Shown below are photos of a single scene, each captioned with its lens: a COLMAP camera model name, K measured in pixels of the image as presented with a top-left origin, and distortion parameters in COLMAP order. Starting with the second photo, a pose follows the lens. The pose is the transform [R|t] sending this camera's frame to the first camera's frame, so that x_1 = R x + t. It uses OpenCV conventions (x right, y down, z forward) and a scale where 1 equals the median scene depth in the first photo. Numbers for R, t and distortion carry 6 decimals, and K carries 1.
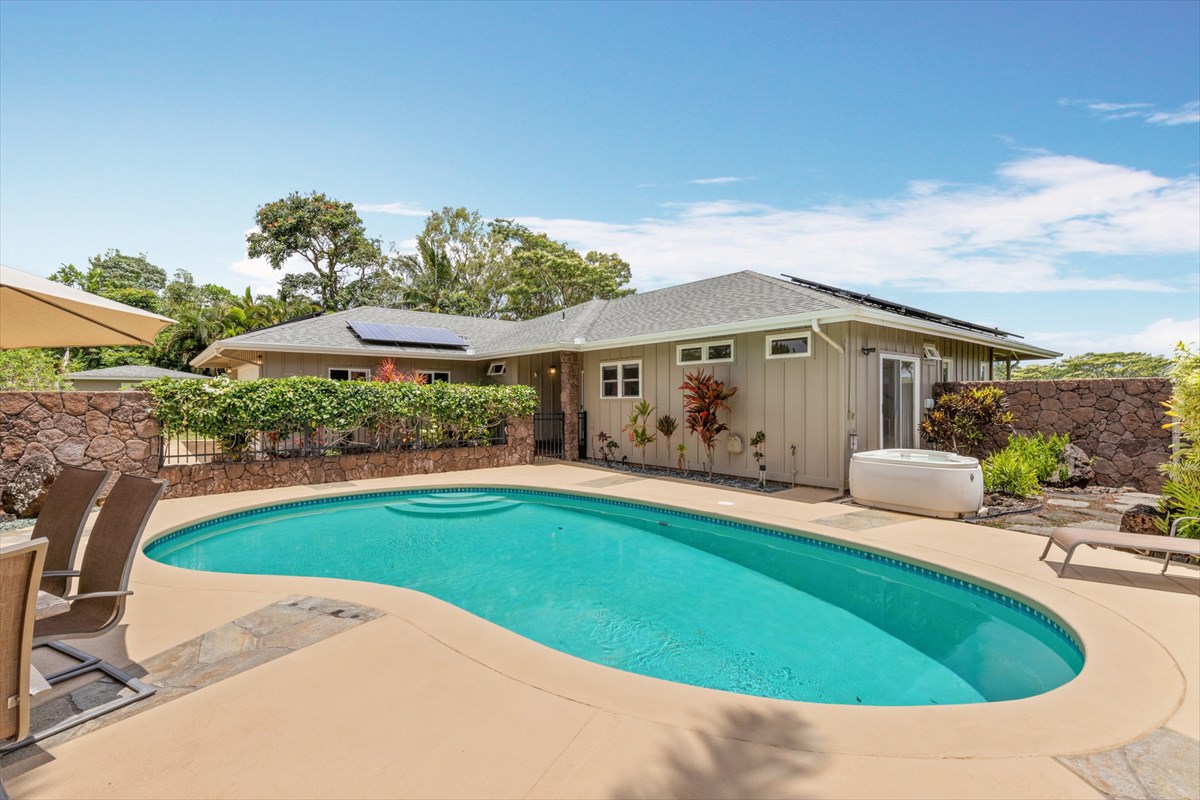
lens RADIAL K [[548.2, 0, 600.0], [0, 548.2, 400.0], [0, 0, 1]] dist [0.024399, 0.000128]
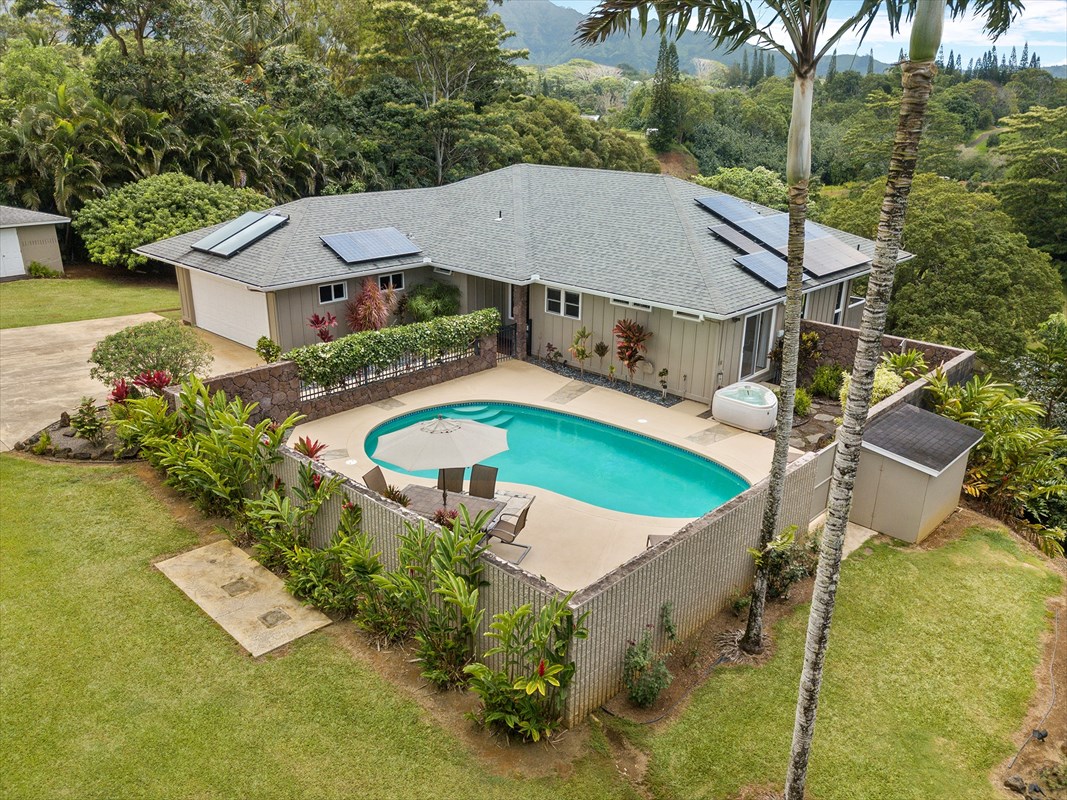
lens RADIAL K [[793.0, 0, 533.5], [0, 793.0, 400.0], [0, 0, 1]] dist [0.000988, -0.114145]
pose [[0.993484, -0.020885, 0.112045, -0.272558], [-0.018584, 0.940226, 0.340042, -0.503175], [-0.112449, -0.339909, 0.933712, -0.891143]]
